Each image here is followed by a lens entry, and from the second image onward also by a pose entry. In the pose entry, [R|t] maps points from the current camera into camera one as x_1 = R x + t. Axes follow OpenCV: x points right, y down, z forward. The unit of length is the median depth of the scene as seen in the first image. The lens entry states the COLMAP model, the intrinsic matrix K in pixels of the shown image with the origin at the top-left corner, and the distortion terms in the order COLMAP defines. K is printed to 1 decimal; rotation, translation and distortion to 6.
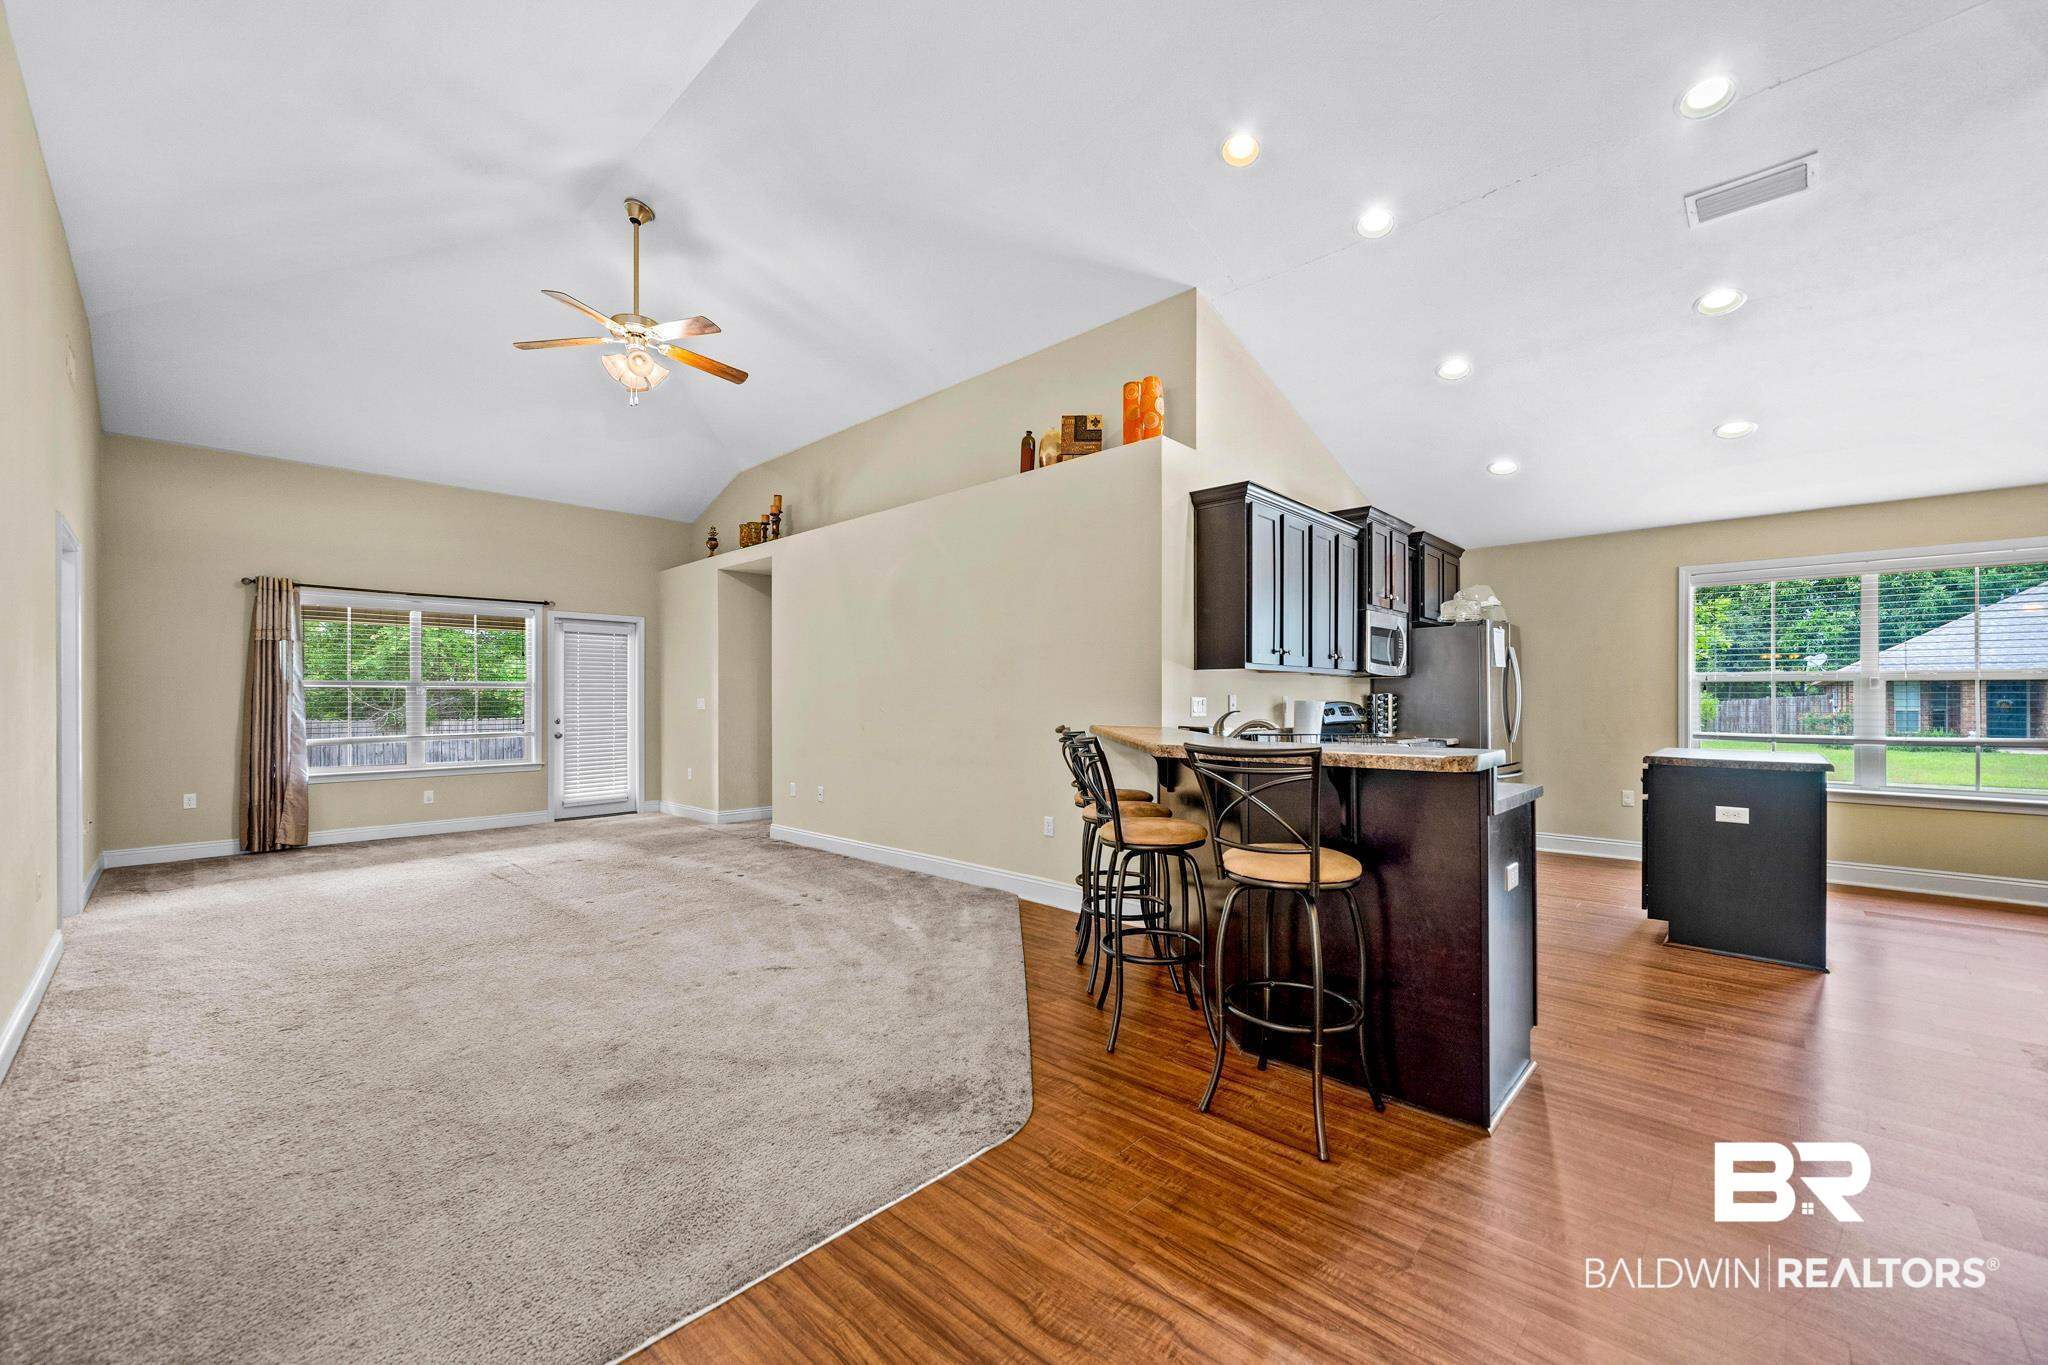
lens RADIAL K [[799.1, 0, 1020.5], [0, 799.1, 697.4], [0, 0, 1]] dist [-0.000966, -0.000037]
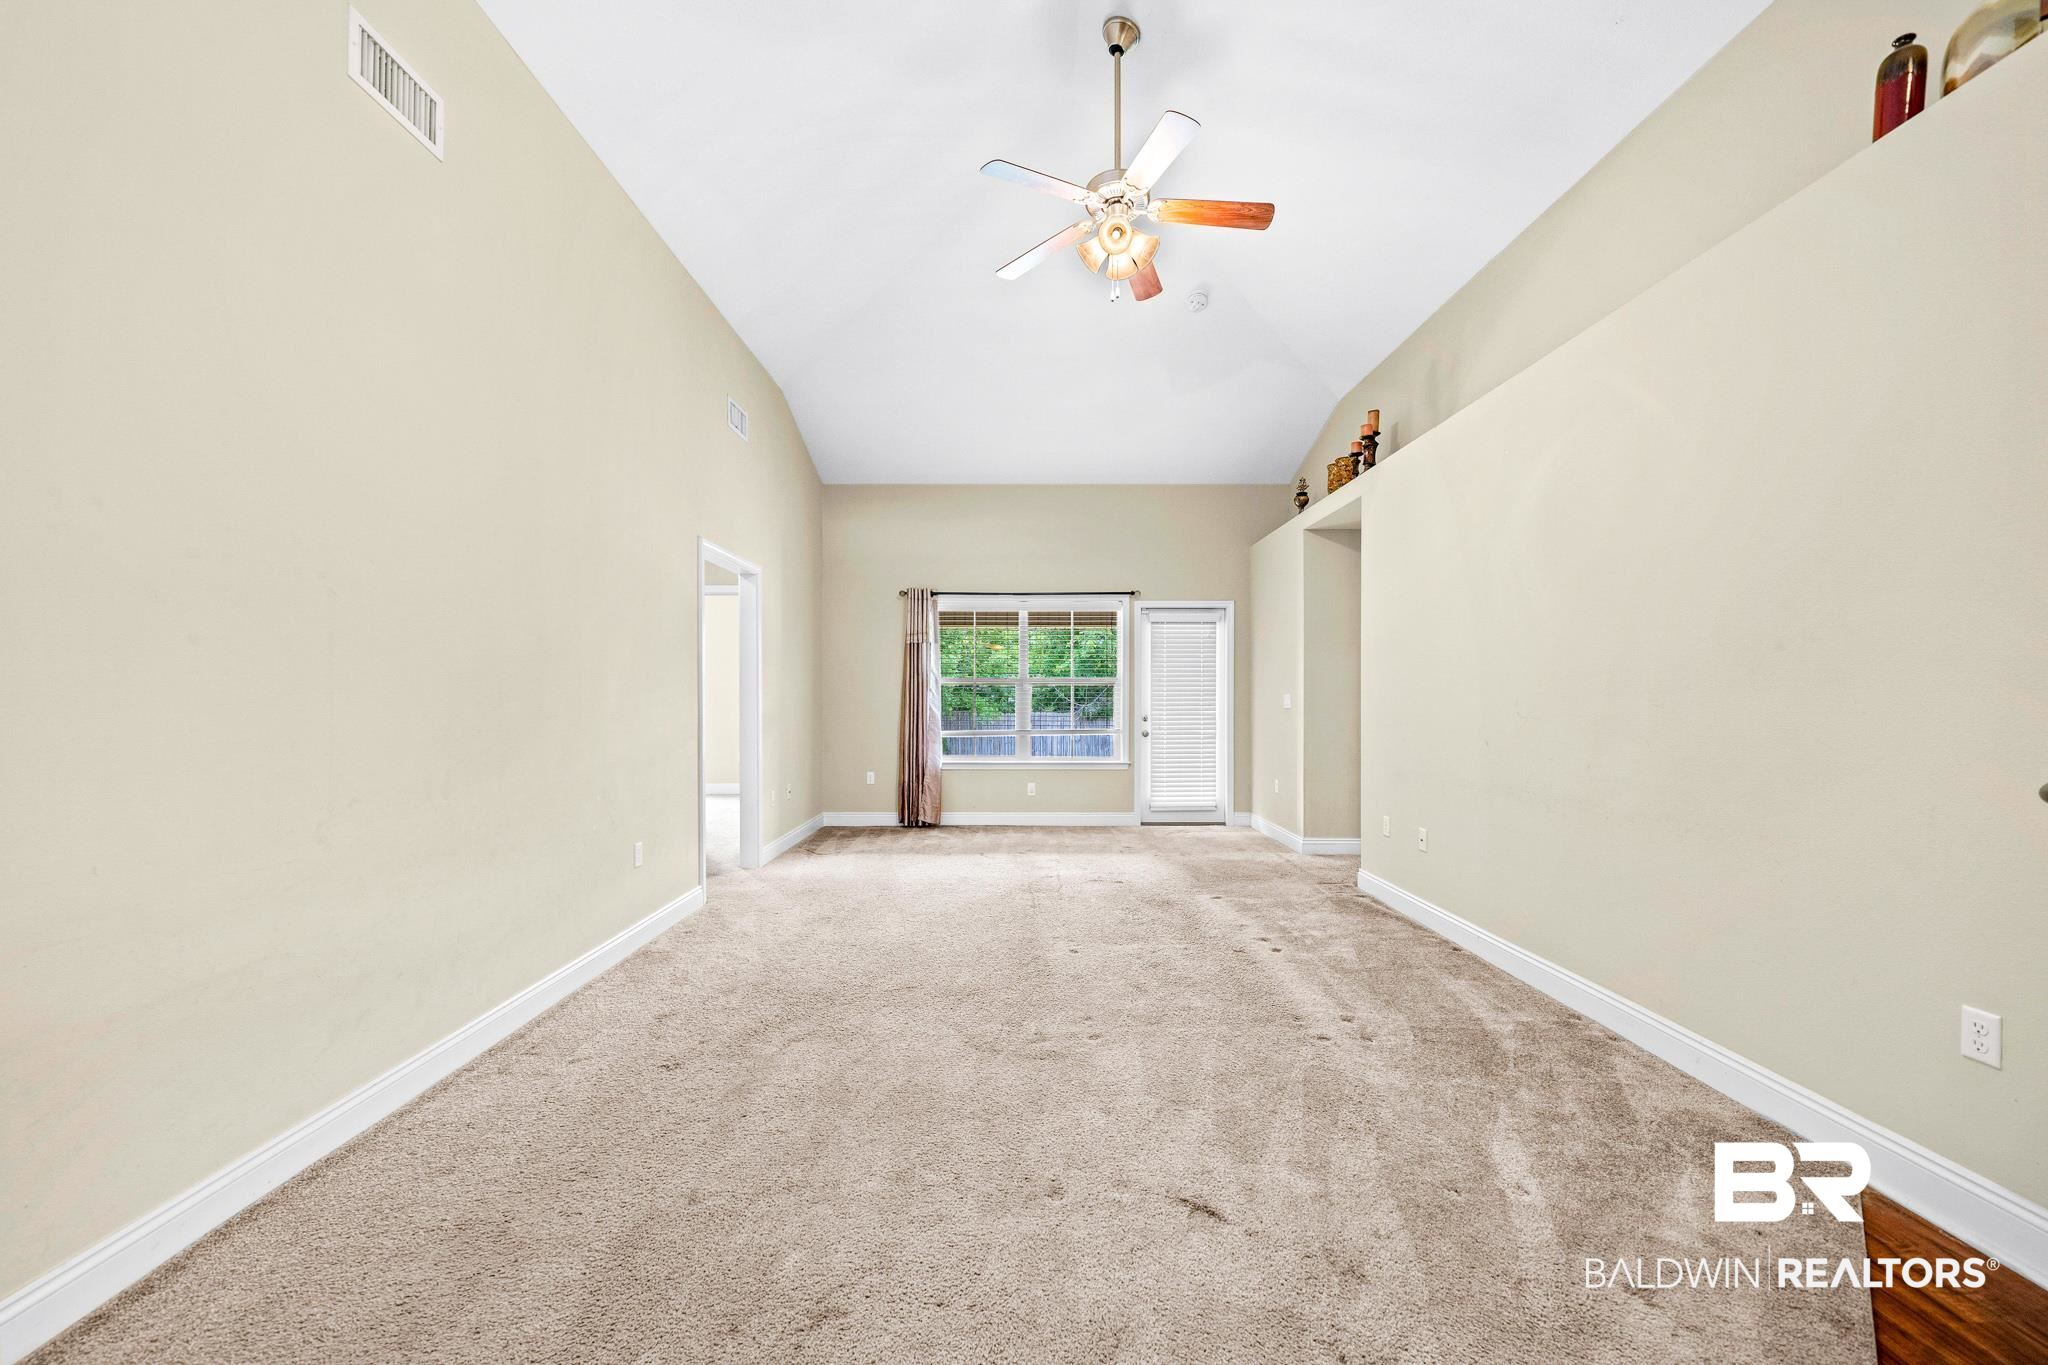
lens RADIAL K [[799.1, 0, 1020.5], [0, 799.1, 697.4], [0, 0, 1]] dist [-0.000966, -0.000037]
pose [[0.691303, 0.003043, -0.722559, -0.004610], [-0.000292, 0.999992, 0.003933, 0.001834], [0.722565, -0.002508, 0.691299, 0.313530]]
